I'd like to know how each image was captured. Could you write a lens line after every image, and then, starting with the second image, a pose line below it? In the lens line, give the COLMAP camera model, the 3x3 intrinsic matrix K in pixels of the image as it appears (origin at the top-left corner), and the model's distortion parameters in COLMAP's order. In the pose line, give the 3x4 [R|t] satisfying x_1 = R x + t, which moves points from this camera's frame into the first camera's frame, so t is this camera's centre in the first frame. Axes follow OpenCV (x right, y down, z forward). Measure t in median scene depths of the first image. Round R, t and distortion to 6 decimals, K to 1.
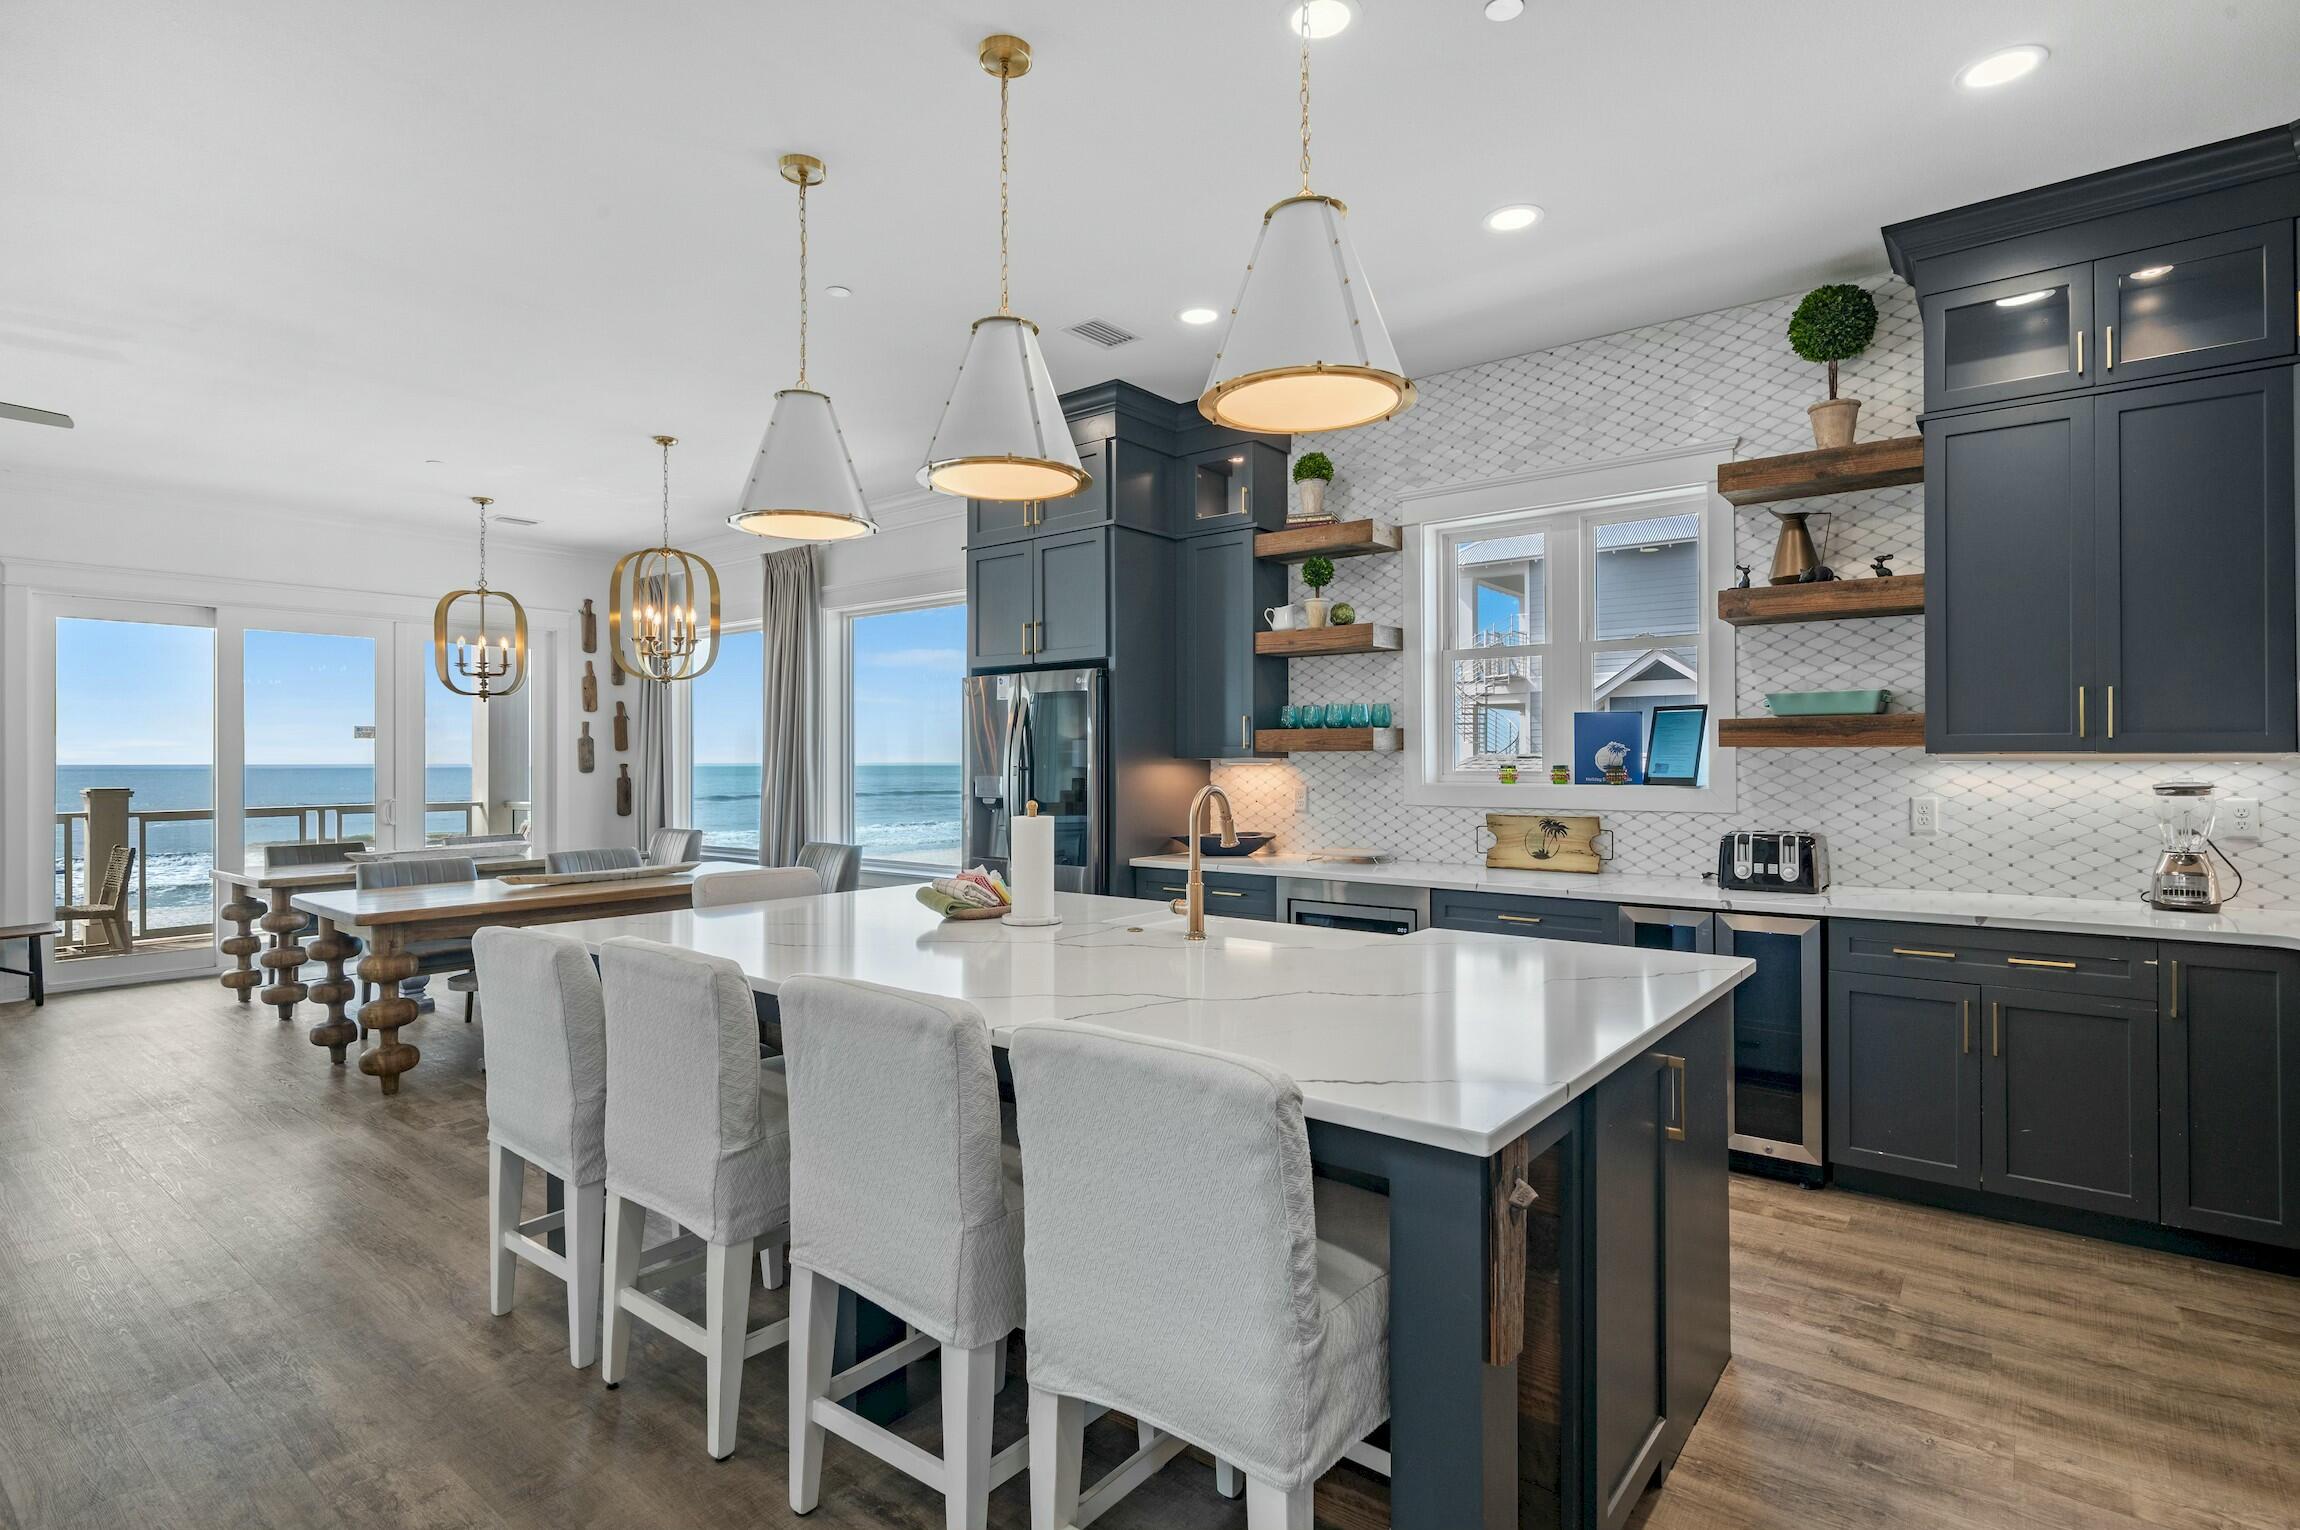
lens RADIAL K [[1137.8, 0, 1150.0], [0, 1137.8, 765.0], [0, 0, 1]] dist [0.000151, -0.000028]
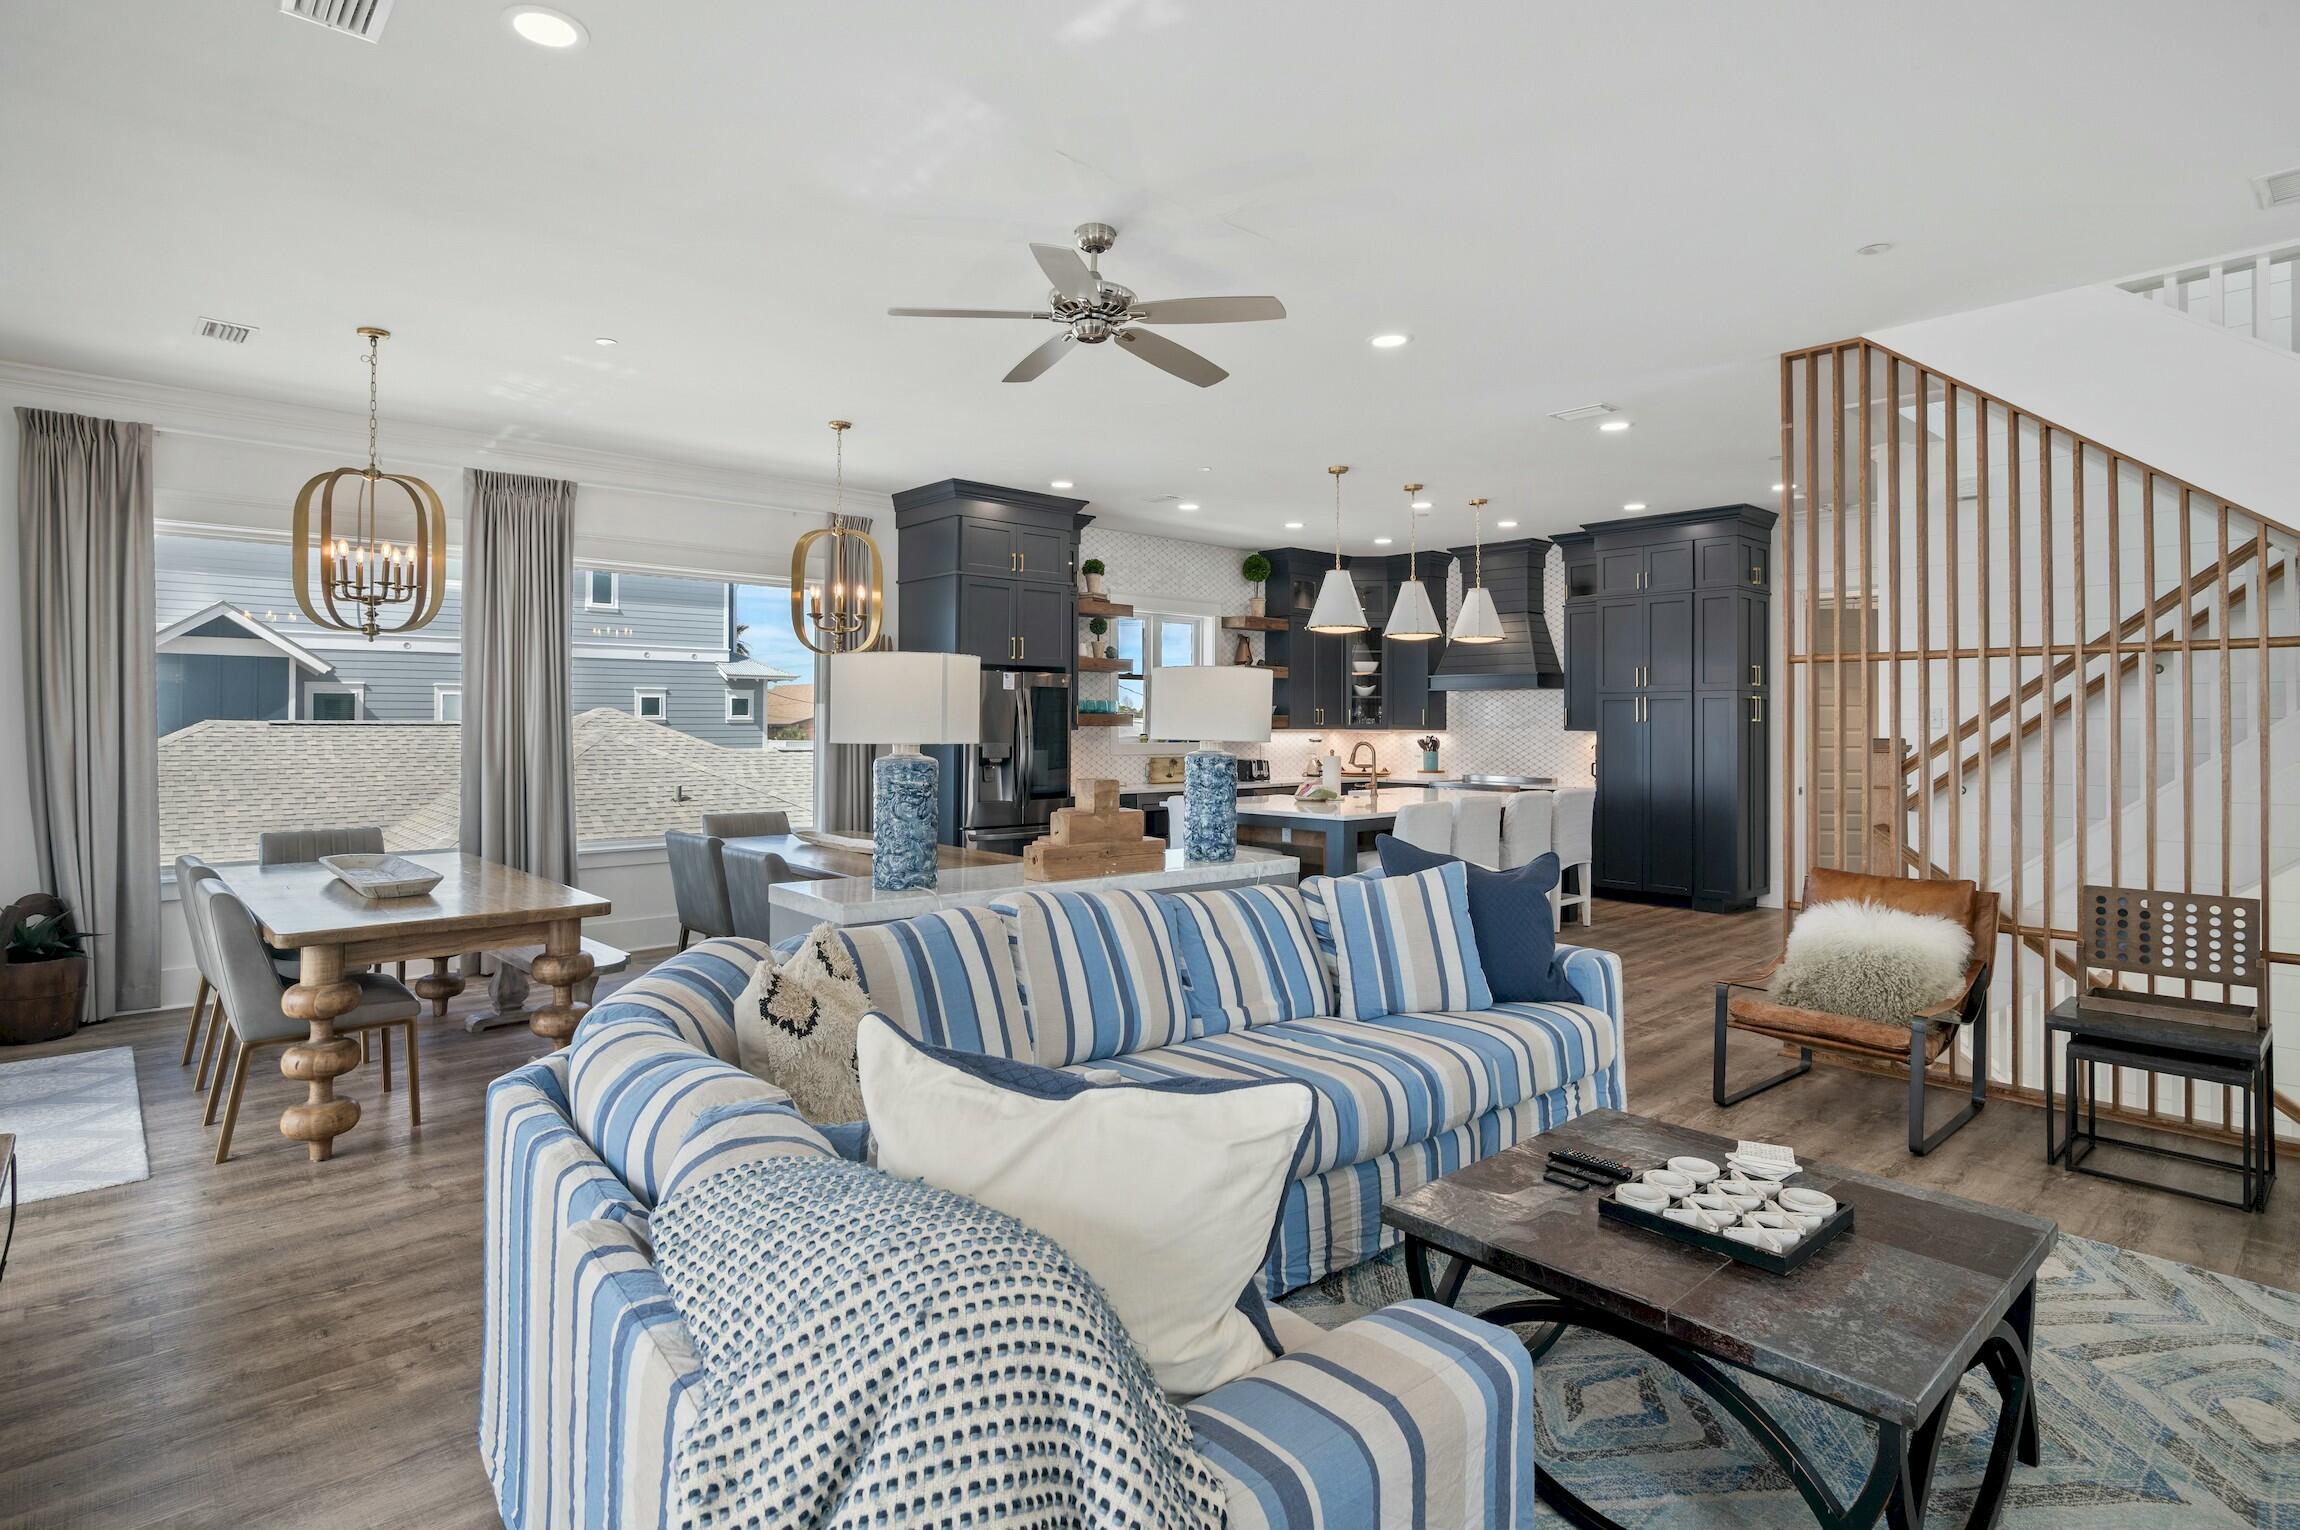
lens RADIAL K [[1137.8, 0, 1150.0], [0, 1137.8, 765.0], [0, 0, 1]] dist [0.000151, -0.000028]
pose [[0.170804, -0.032182, 0.984779, -1.512791], [-0.000260, 0.999465, 0.032707, -0.008229], [-0.985305, -0.005843, 0.170704, 0.583144]]
